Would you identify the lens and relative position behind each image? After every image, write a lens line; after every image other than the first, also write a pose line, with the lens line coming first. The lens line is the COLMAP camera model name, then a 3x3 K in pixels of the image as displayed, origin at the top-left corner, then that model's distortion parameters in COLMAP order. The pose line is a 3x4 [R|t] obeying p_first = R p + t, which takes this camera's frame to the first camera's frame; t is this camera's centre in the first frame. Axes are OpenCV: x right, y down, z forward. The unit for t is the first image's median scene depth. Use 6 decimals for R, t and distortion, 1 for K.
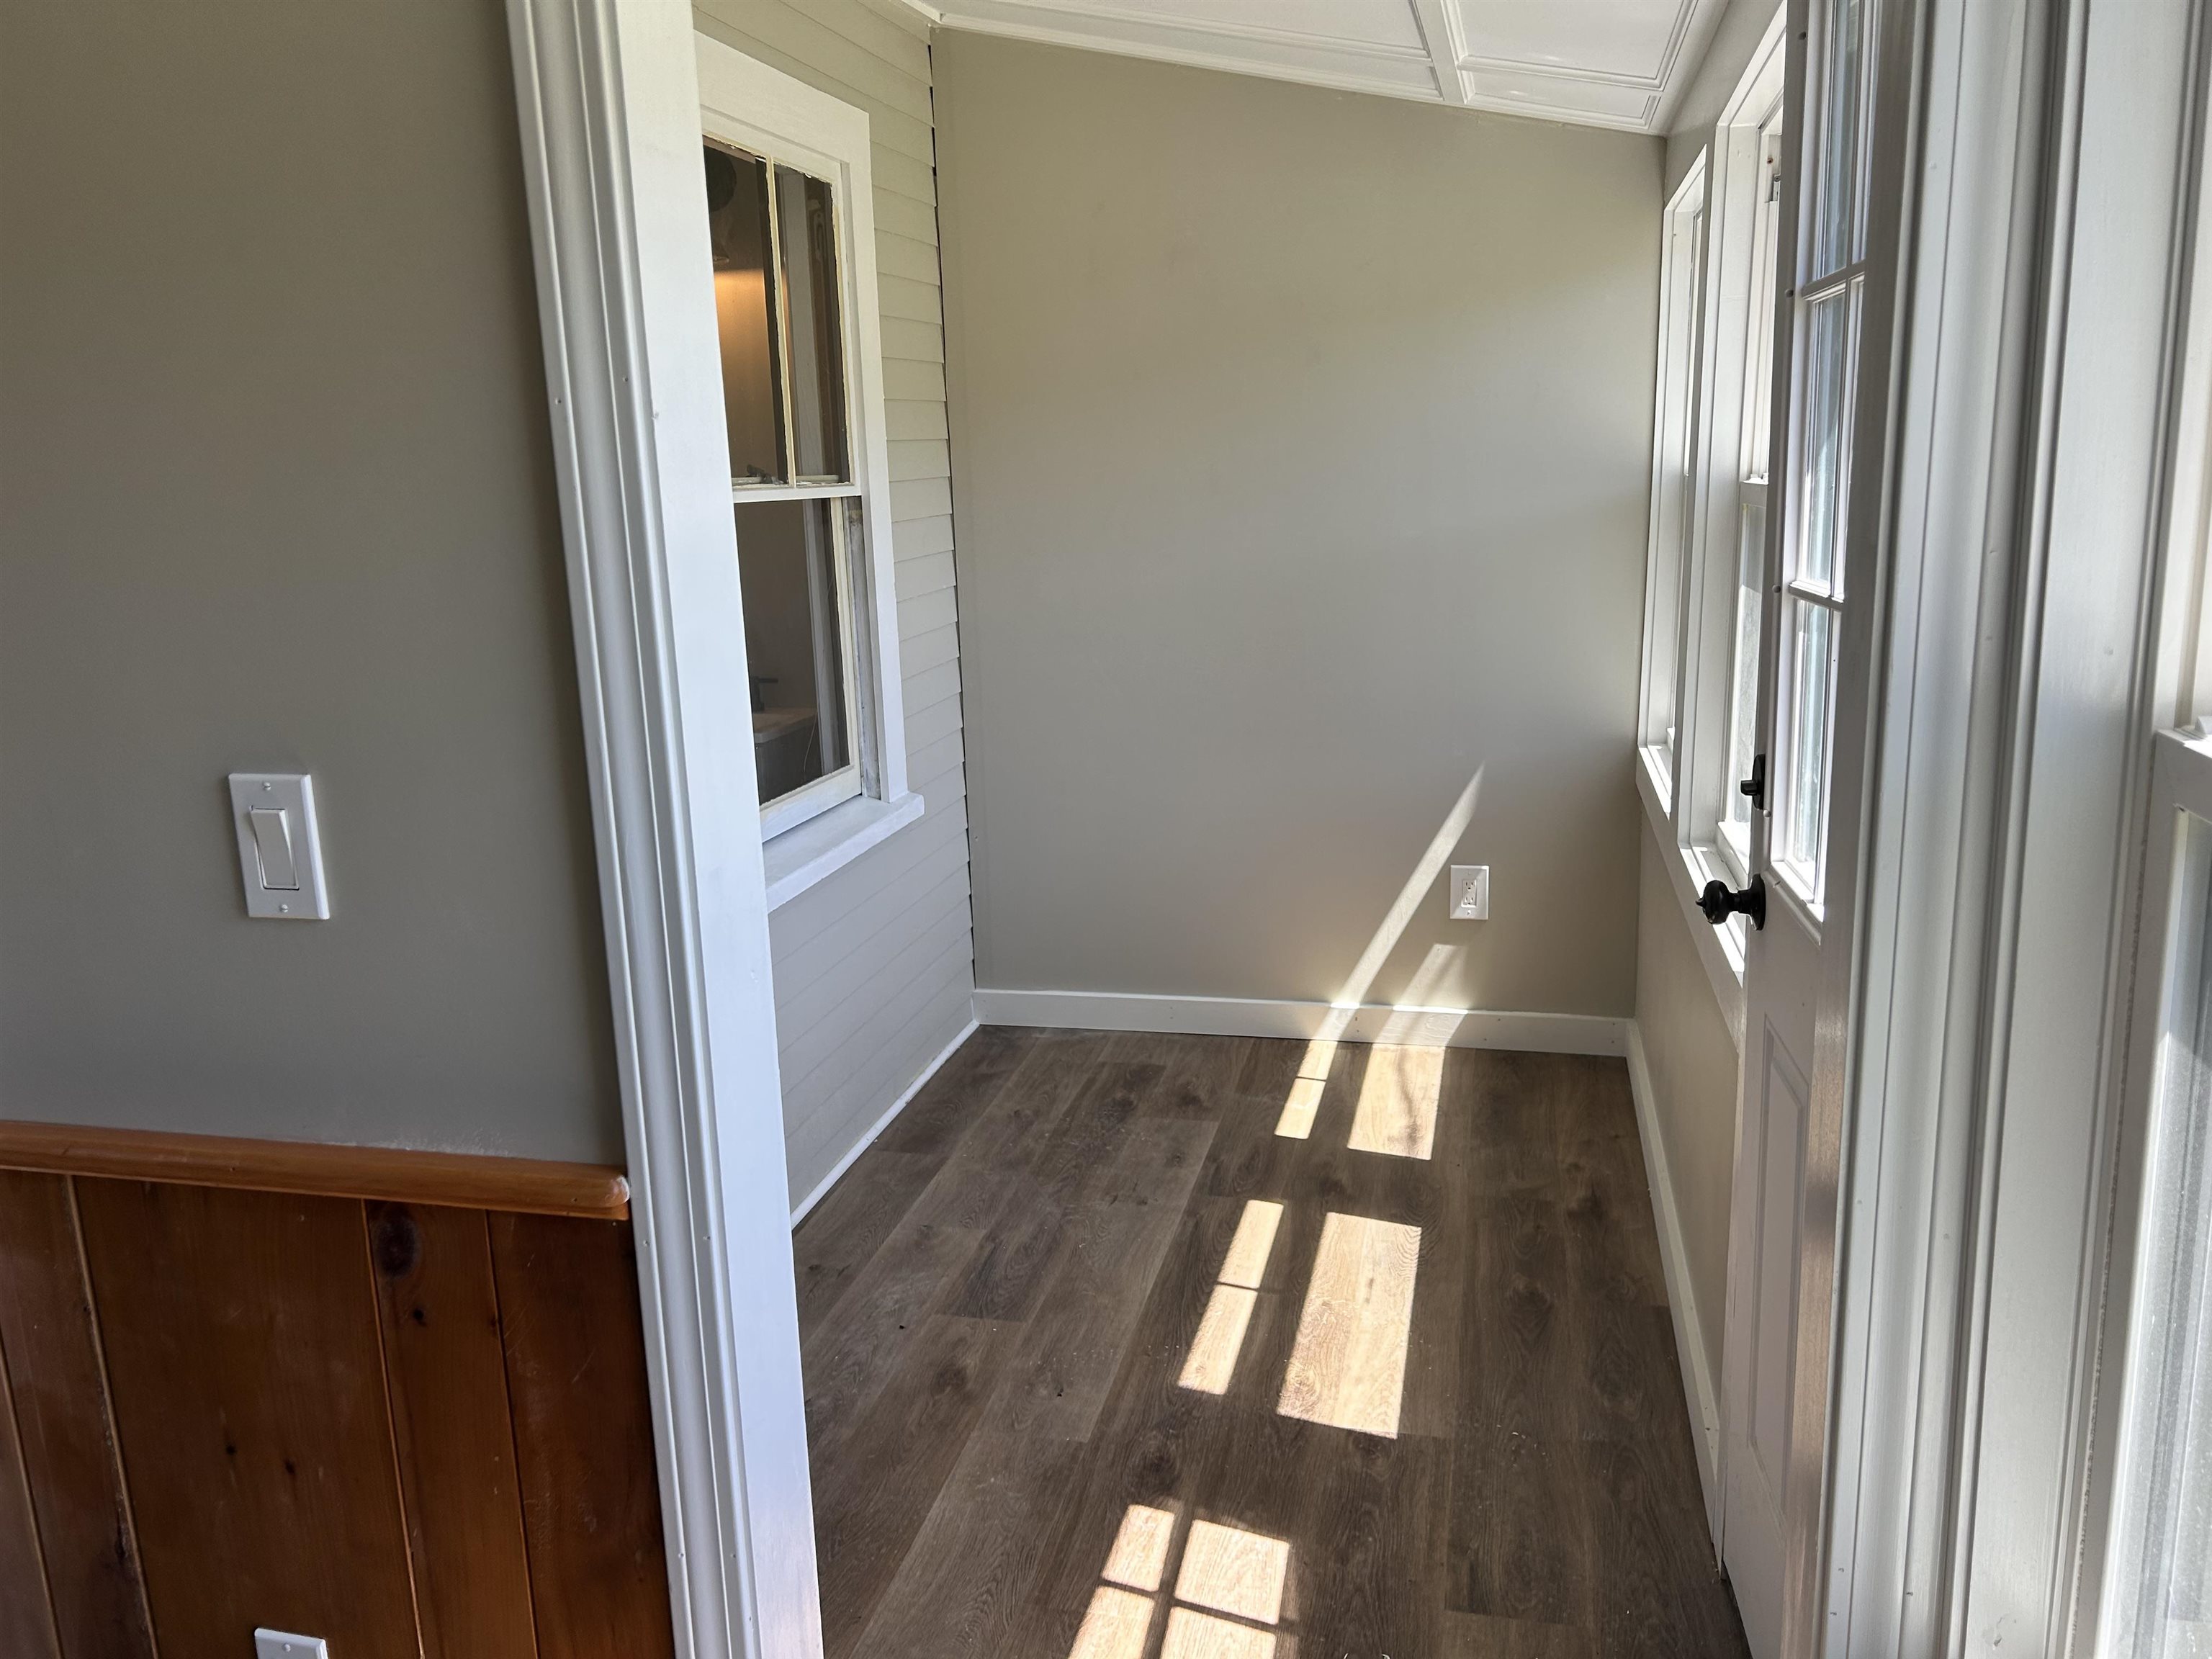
lens RADIAL K [[1669.0, 0, 1100.9], [0, 1669.0, 819.8], [0, 0, 1]] dist [0.062530, -0.060413]
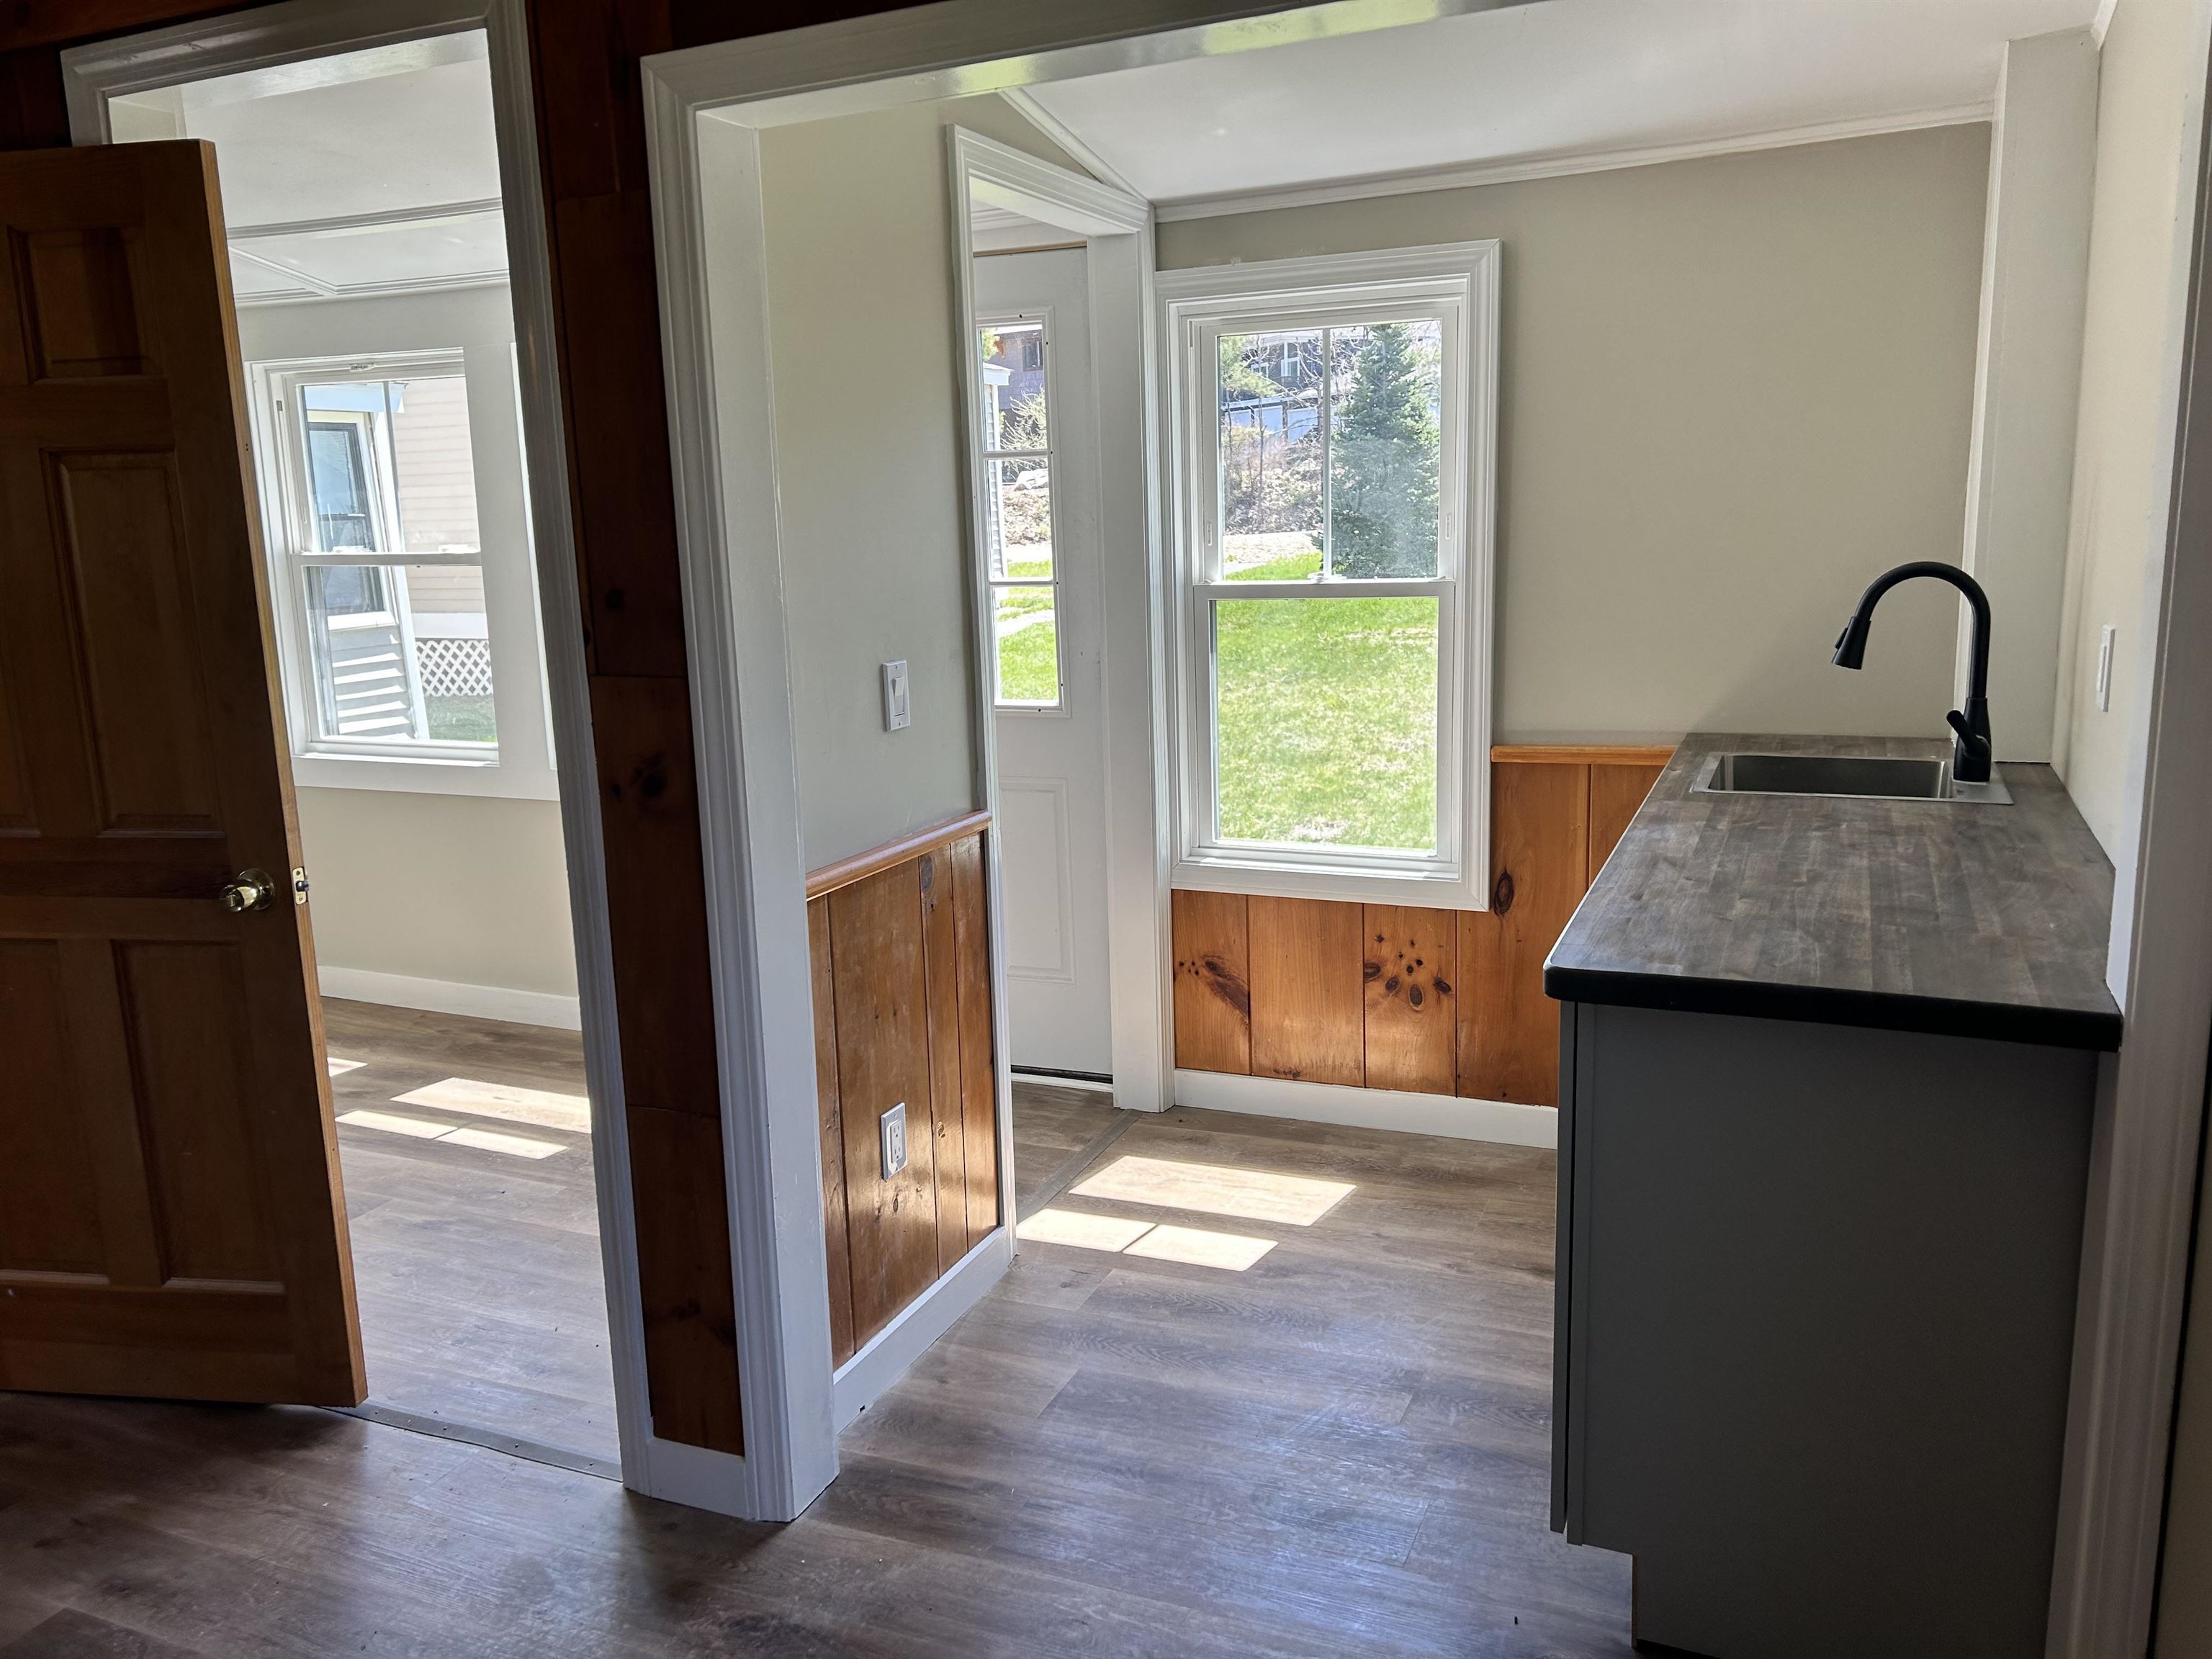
lens RADIAL K [[1661.6, 0, 1105.6], [0, 1661.6, 819.3], [0, 0, 1]] dist [0.069867, 0.000492]
pose [[0.181270, -0.165296, 0.969442, -0.930130], [0.231768, 0.965187, 0.121234, -0.009868], [-0.955733, 0.202710, 0.213270, 0.114034]]
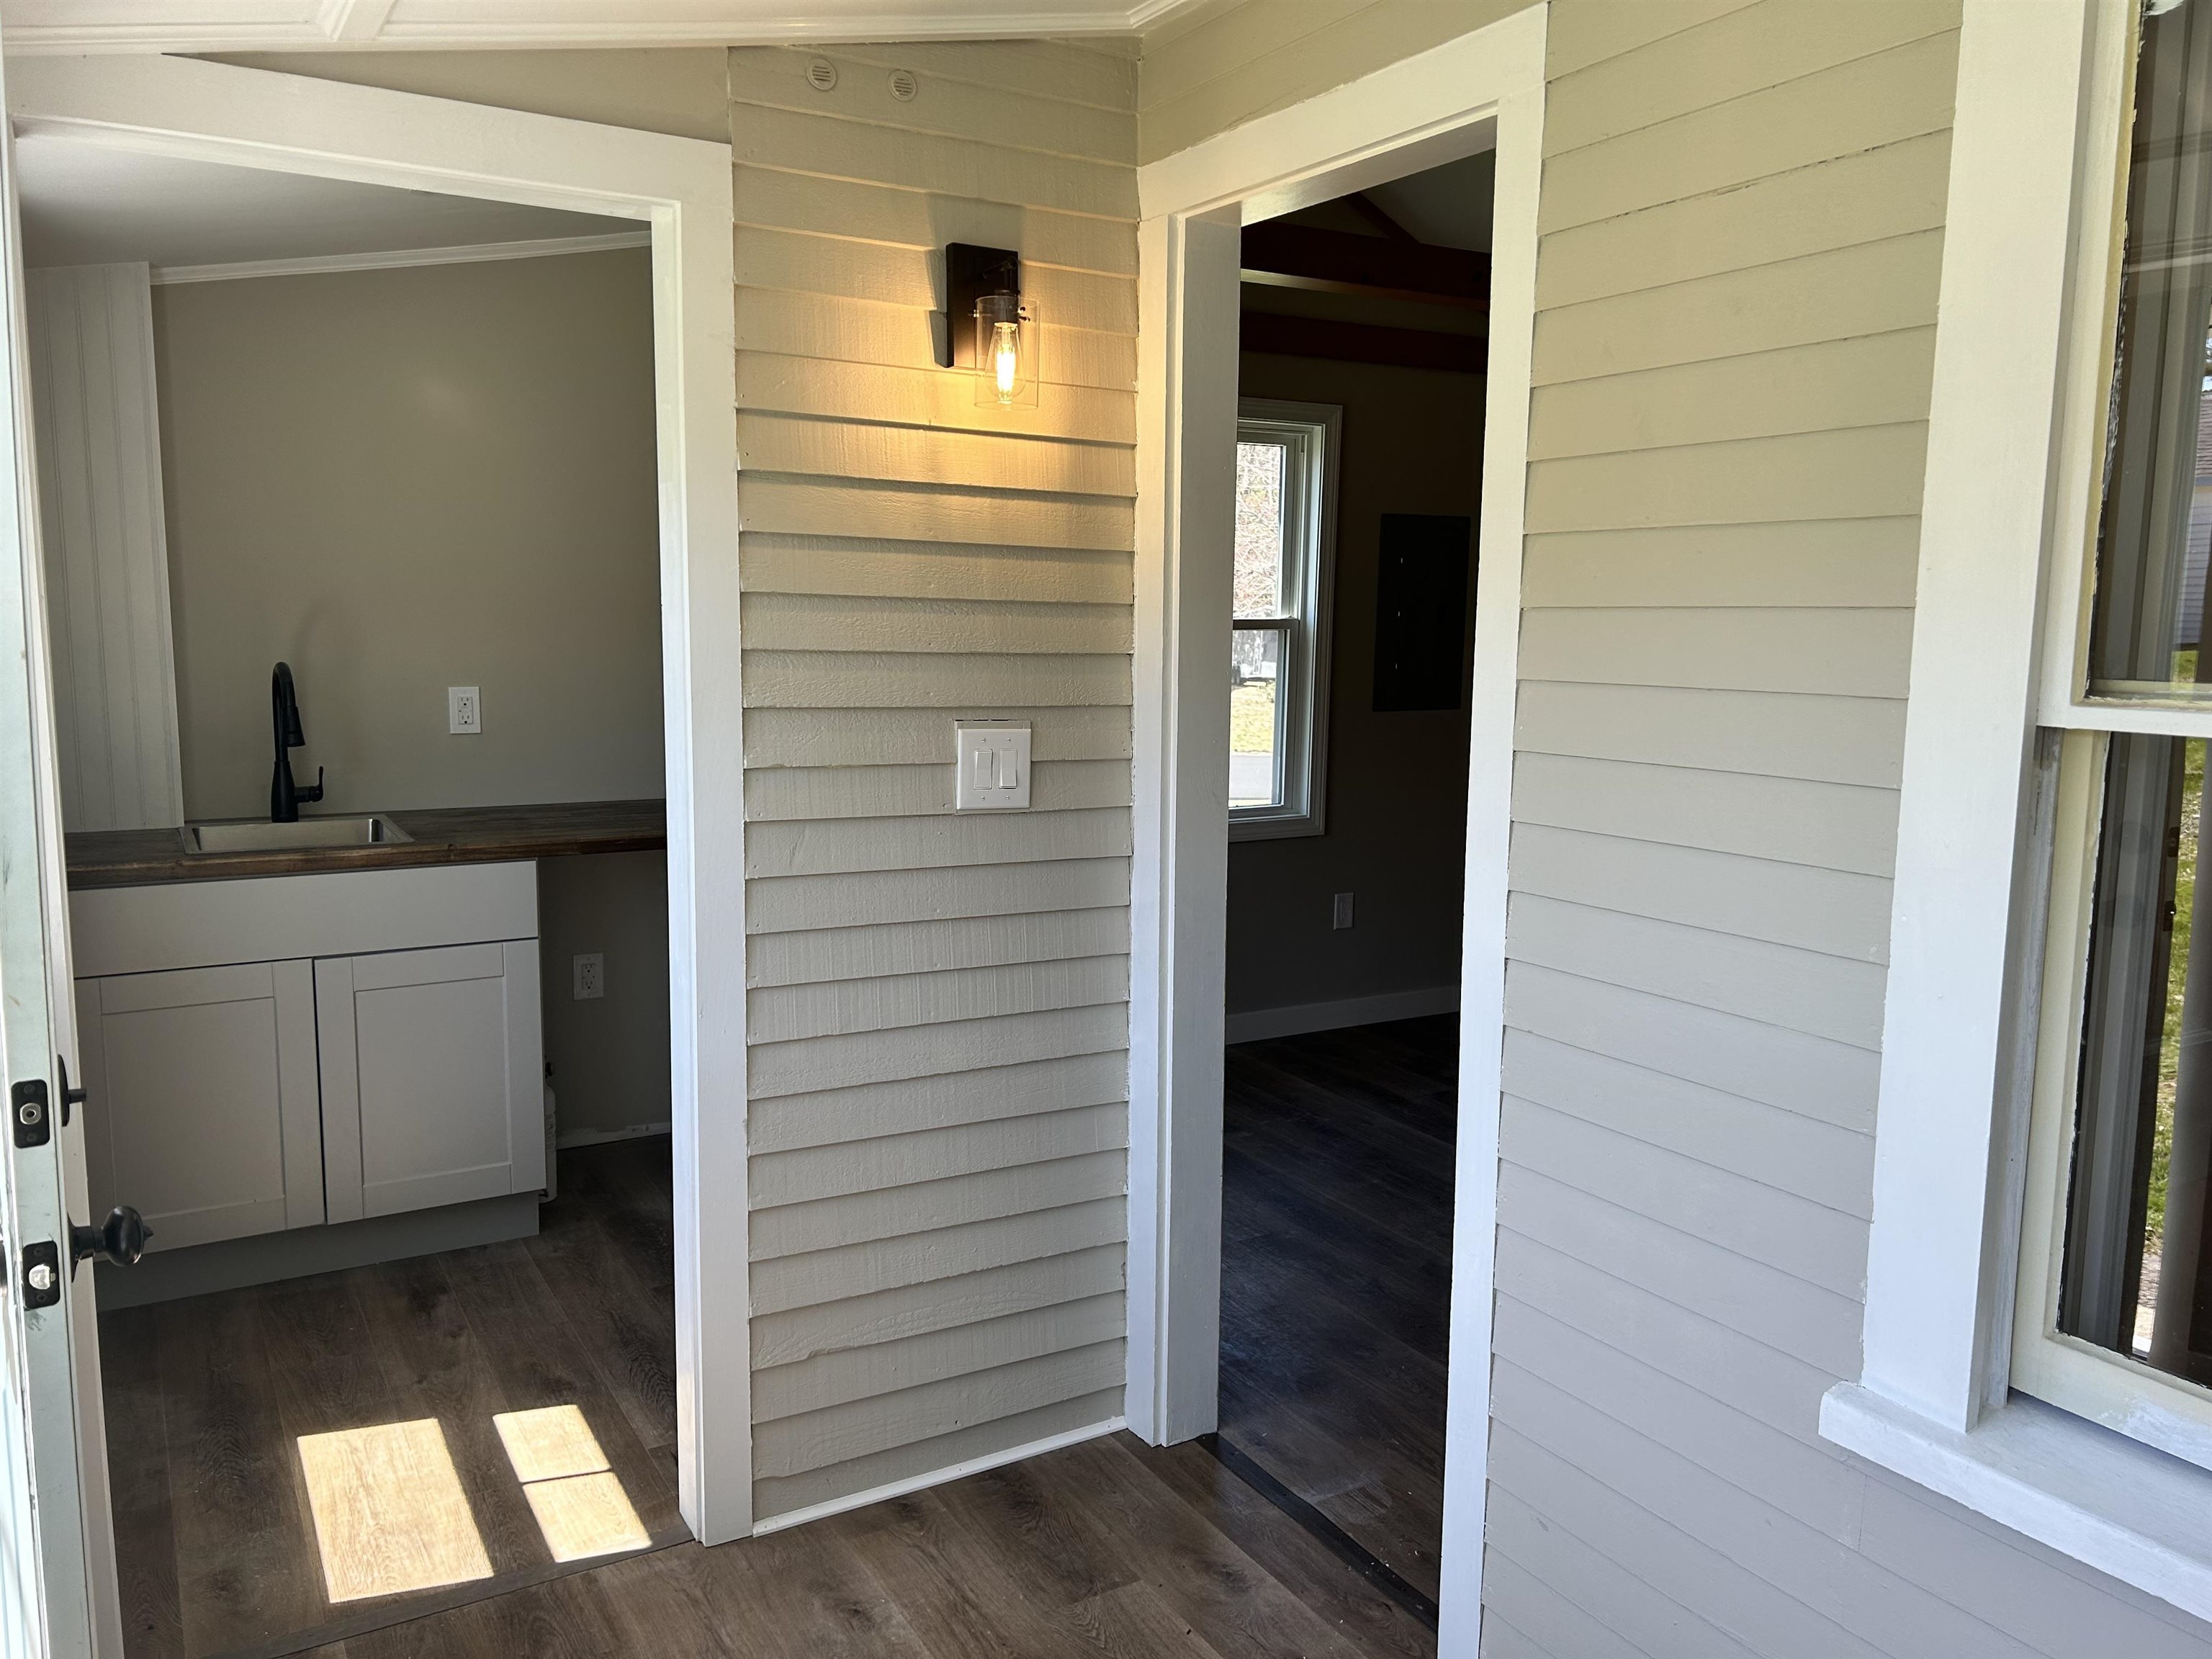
lens RADIAL K [[1669.0, 0, 1100.9], [0, 1669.0, 819.8], [0, 0, 1]] dist [0.062530, -0.060413]
pose [[-0.719468, 0.114693, -0.684990, 0.286805], [-0.134407, 0.944633, 0.299339, -0.229256], [0.681396, 0.307433, -0.664218, 0.959837]]
